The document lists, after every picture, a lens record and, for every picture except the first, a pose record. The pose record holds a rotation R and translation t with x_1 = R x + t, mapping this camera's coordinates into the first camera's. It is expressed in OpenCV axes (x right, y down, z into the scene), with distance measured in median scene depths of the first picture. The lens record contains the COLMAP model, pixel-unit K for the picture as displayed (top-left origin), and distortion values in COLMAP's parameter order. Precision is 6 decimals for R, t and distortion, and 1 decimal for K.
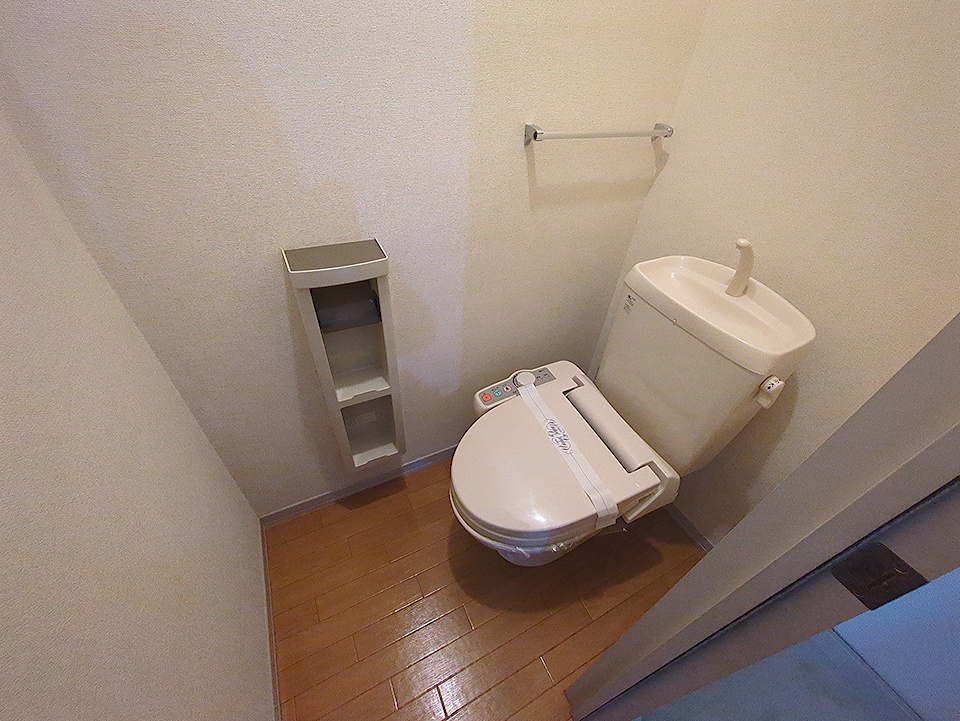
lens RADIAL K [[383.8, 0, 483.4], [0, 383.8, 362.8], [0, 0, 1]] dist [-0.000702, 0.000129]
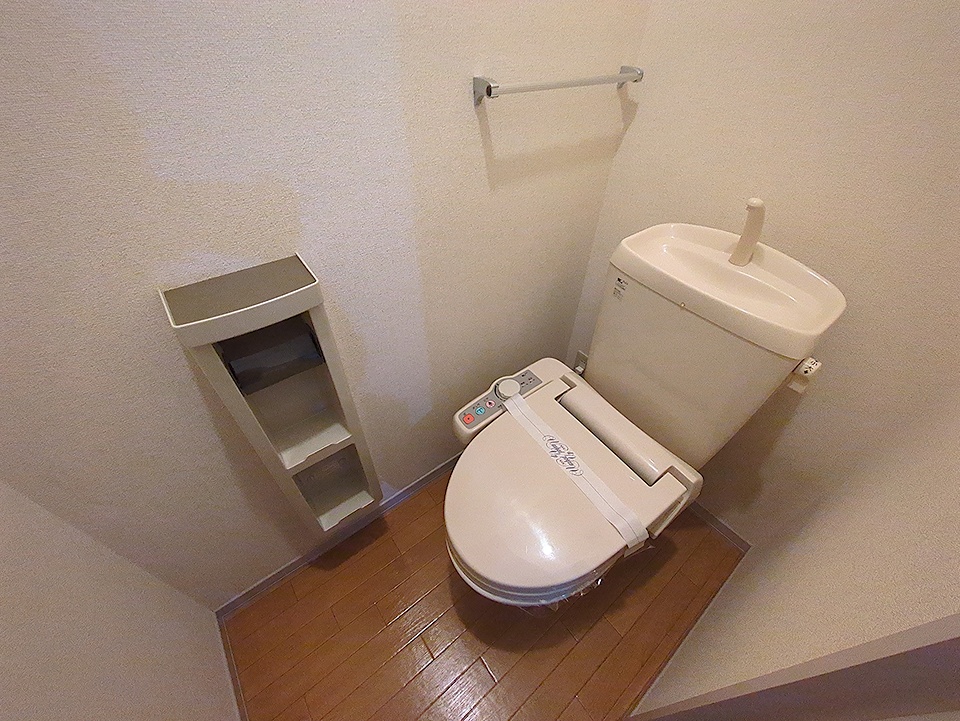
lens RADIAL K [[378.6, 0, 480.0], [0, 378.6, 360.5], [0, 0, 1]] dist [-0.002725, 0.000830]
pose [[0.981012, -0.161105, 0.107987, -0.041382], [0.154605, 0.985760, 0.066138, -0.100603], [-0.117105, -0.048187, 0.991950, 0.199281]]
